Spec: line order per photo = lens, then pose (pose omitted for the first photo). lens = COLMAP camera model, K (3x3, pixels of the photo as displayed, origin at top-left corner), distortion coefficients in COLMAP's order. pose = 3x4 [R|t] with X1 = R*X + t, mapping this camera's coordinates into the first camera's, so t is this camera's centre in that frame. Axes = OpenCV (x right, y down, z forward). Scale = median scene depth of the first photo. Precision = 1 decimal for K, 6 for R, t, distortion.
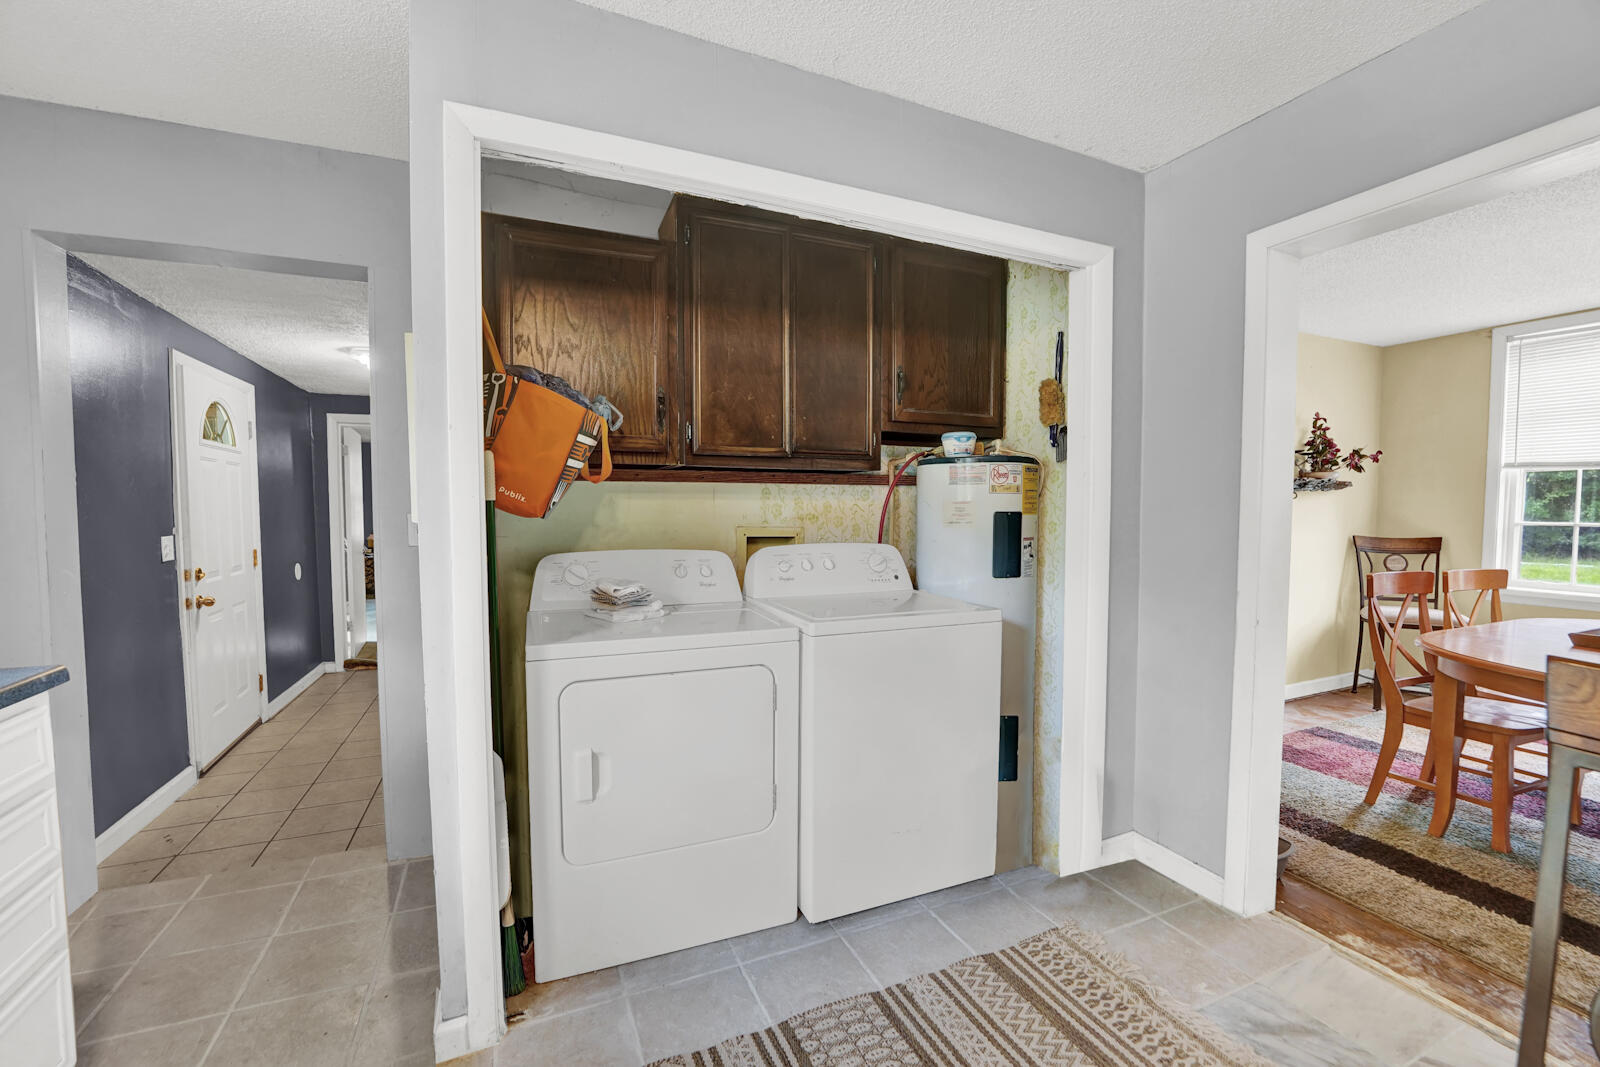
lens RADIAL K [[640.4, 0, 783.8], [0, 640.4, 540.6], [0, 0, 1]] dist [-0.026441, -0.000122]
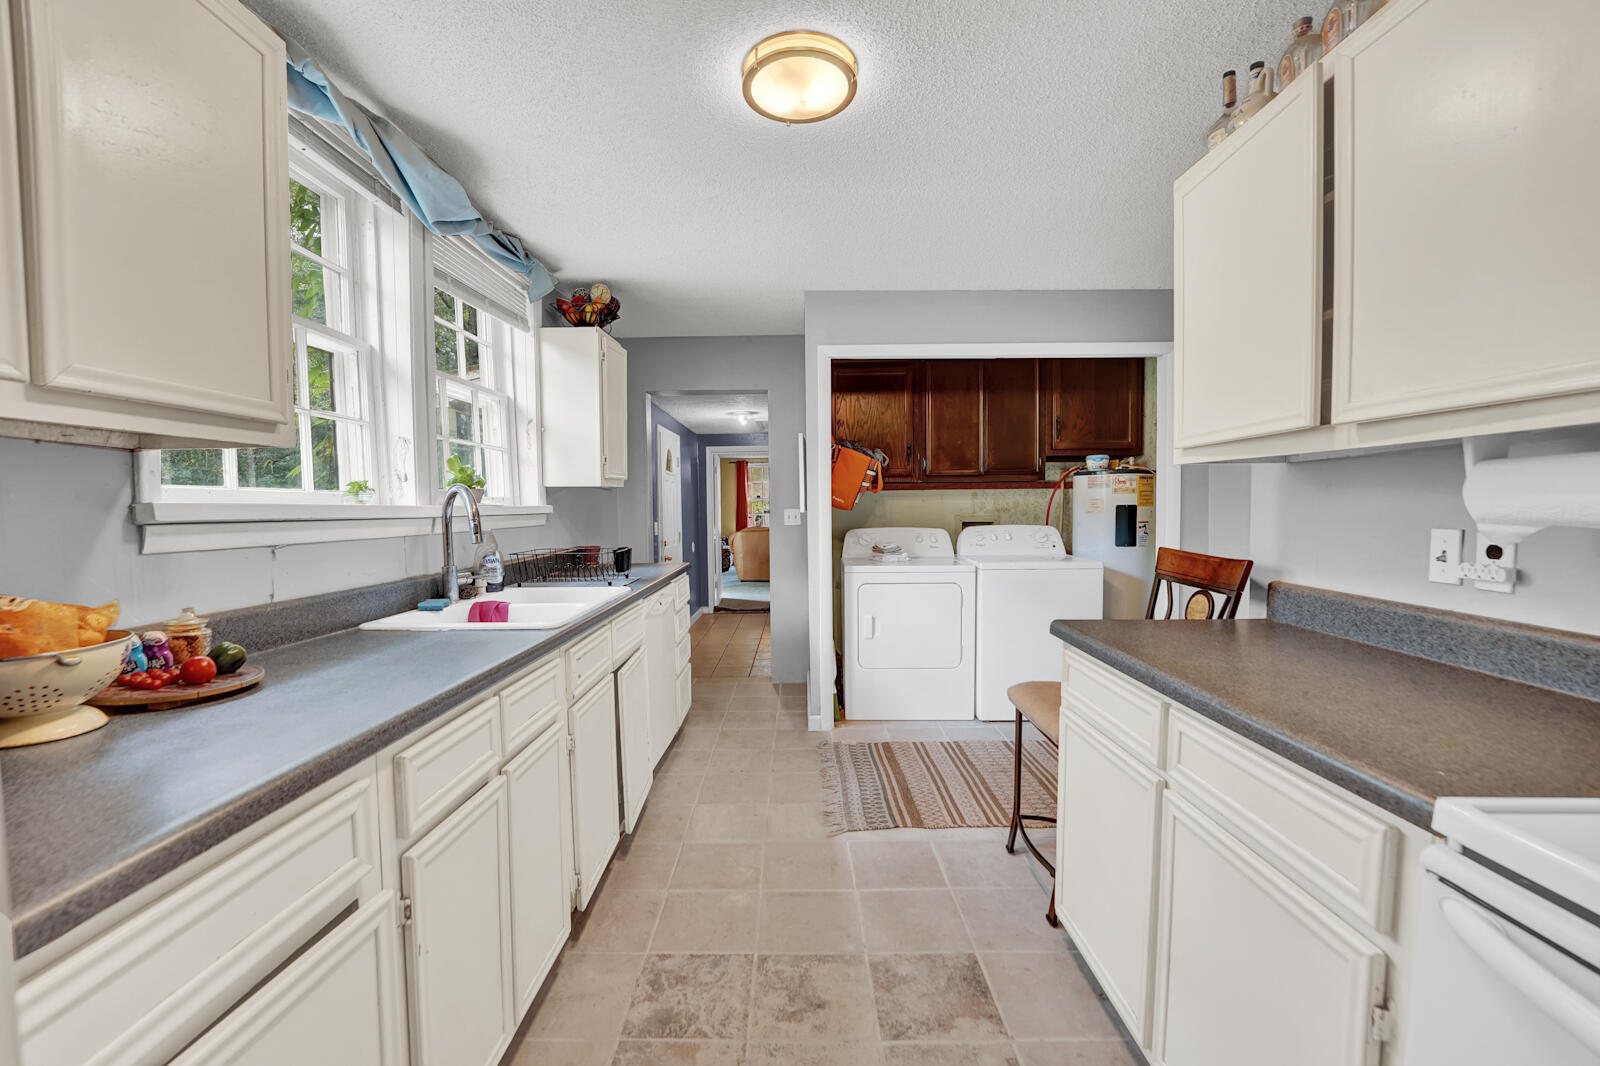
lens RADIAL K [[640.4, 0, 794.9], [0, 640.4, 541.1], [0, 0, 1]] dist [-0.026441, -0.000122]
pose [[0.917819, 0.010728, -0.396855, 0.224729], [-0.008502, 0.999937, 0.007368, 0.040435], [0.396909, -0.003388, 0.917852, -0.775373]]
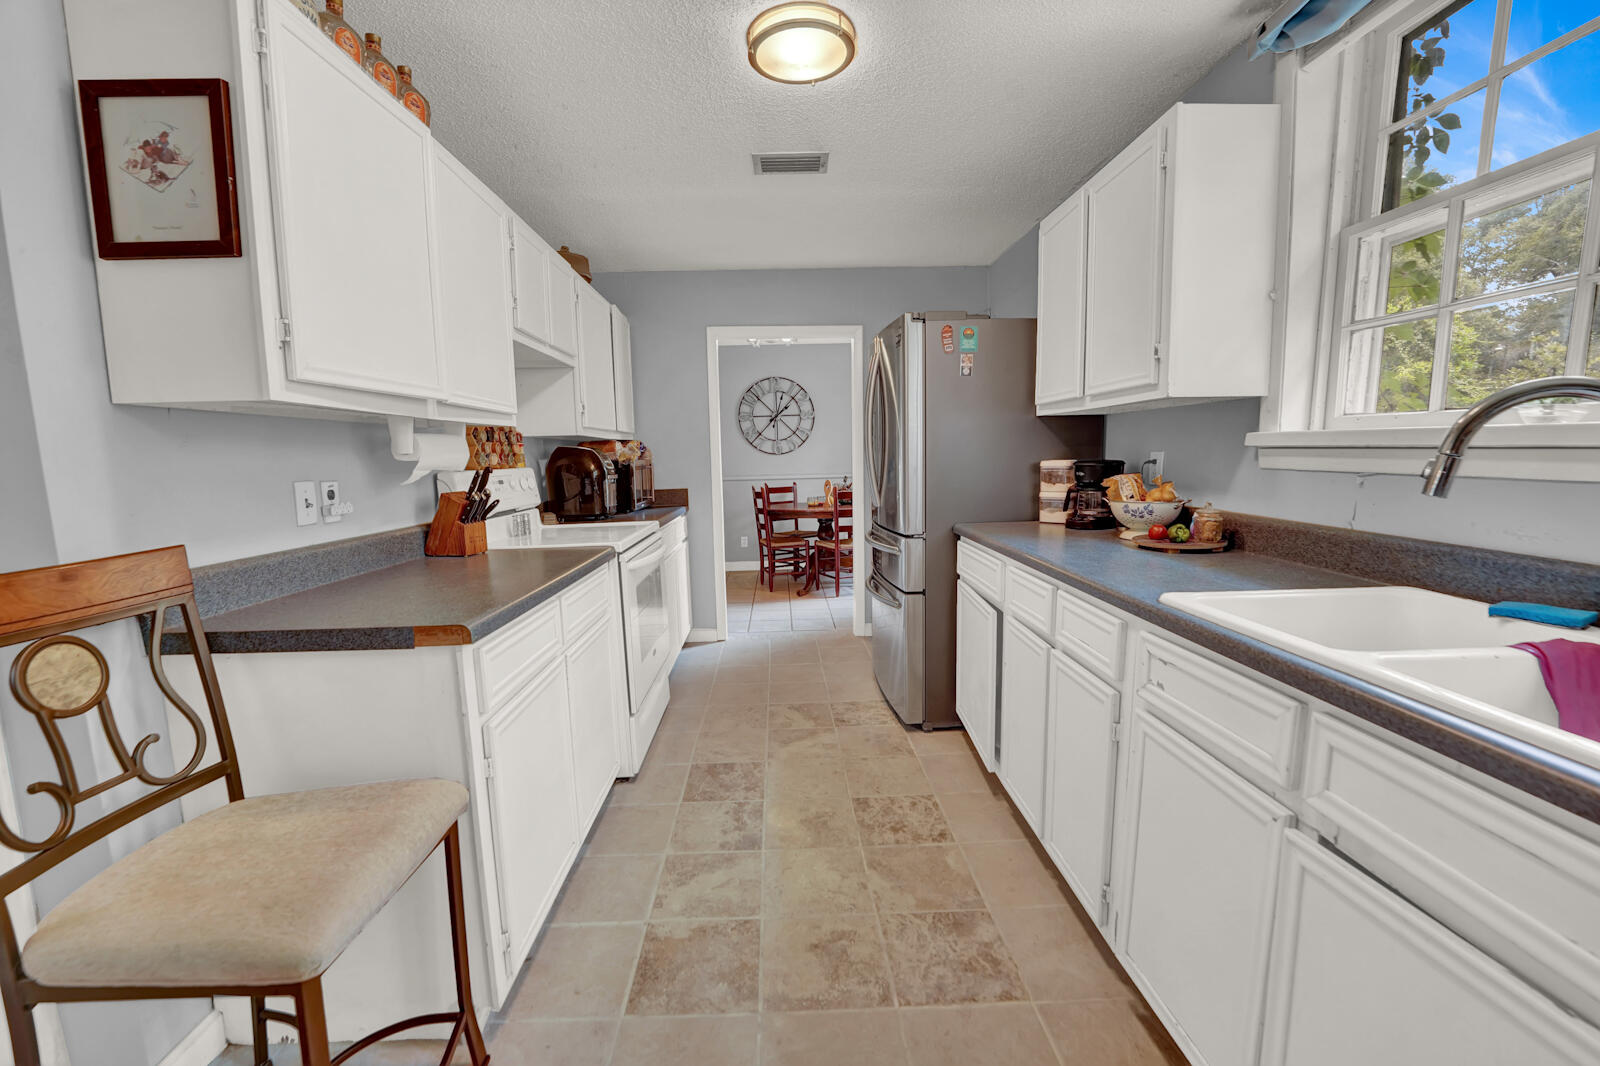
lens RADIAL K [[640.4, 0, 795.6], [0, 640.4, 536.8], [0, 0, 1]] dist [-0.026441, -0.000122]
pose [[-0.931281, -0.030039, 0.363060, -0.212278], [0.036296, 0.983986, 0.174514, -0.011172], [-0.362488, 0.175699, -0.915277, 0.366013]]
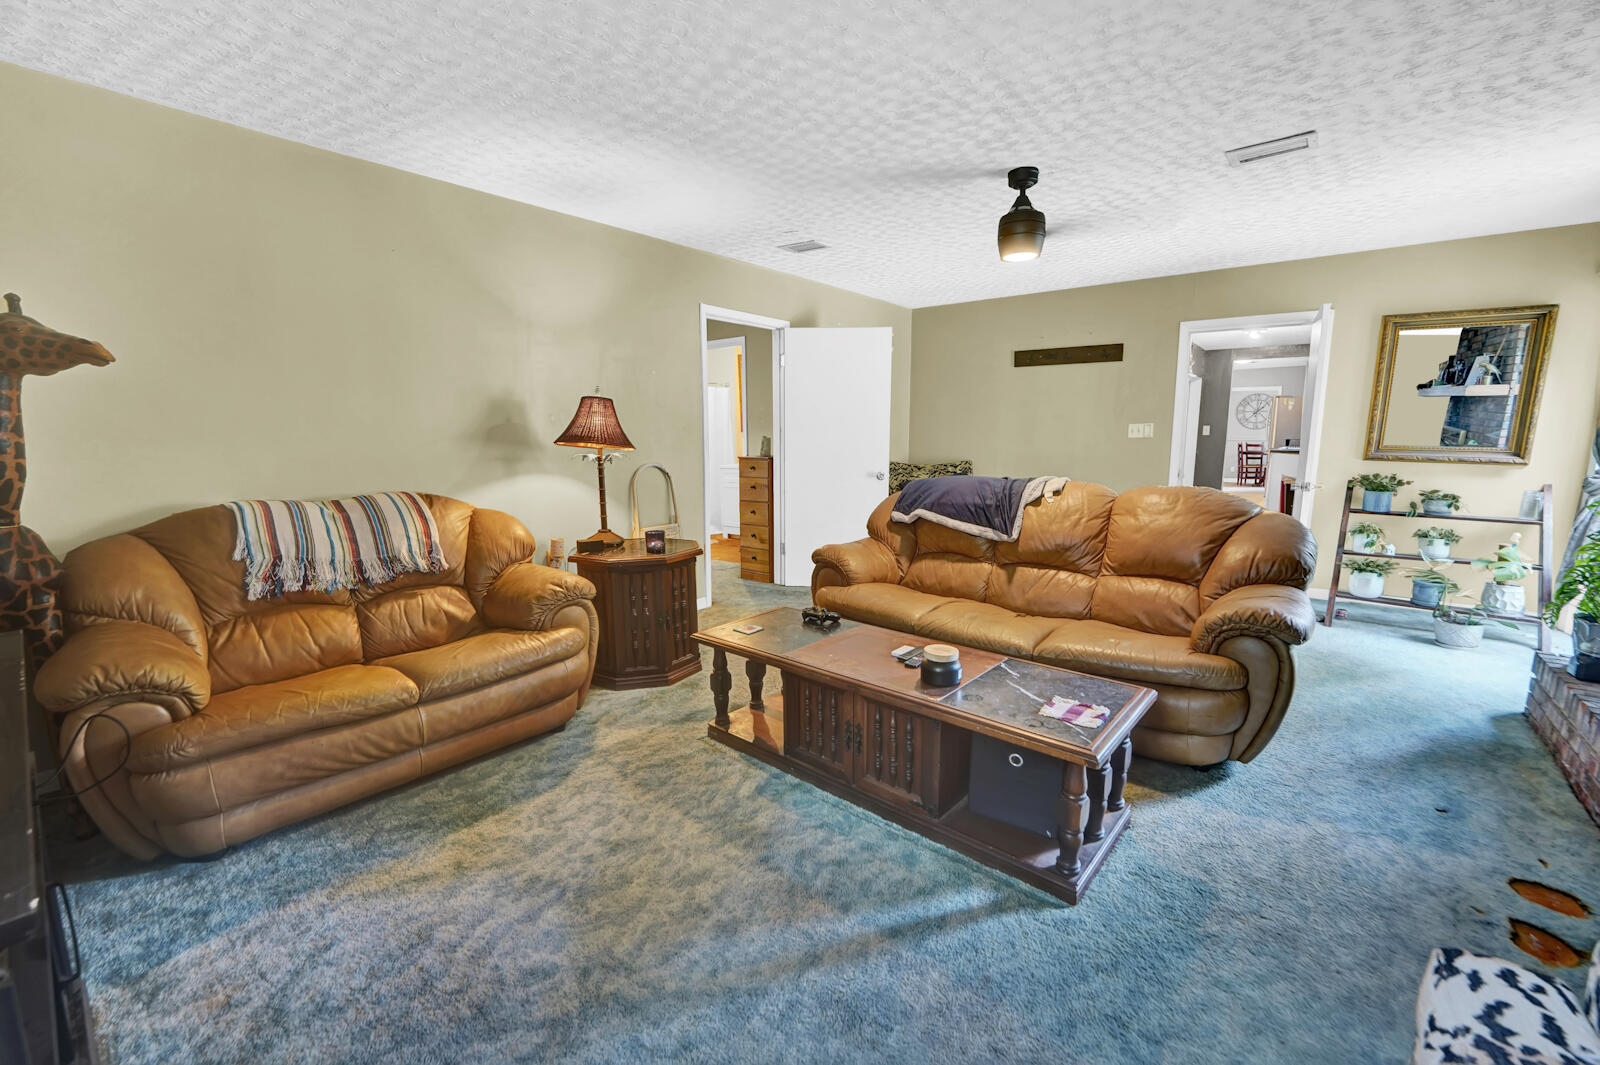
lens RADIAL K [[658.7, 0, 802.1], [0, 658.7, 537.3], [0, 0, 1]] dist [-0.000078, -0.000004]
pose [[-0.449139, -0.147156, 0.881260, -1.293618], [0.042859, 0.981659, 0.185764, -0.097022], [-0.892433, 0.121204, -0.434594, 2.046889]]
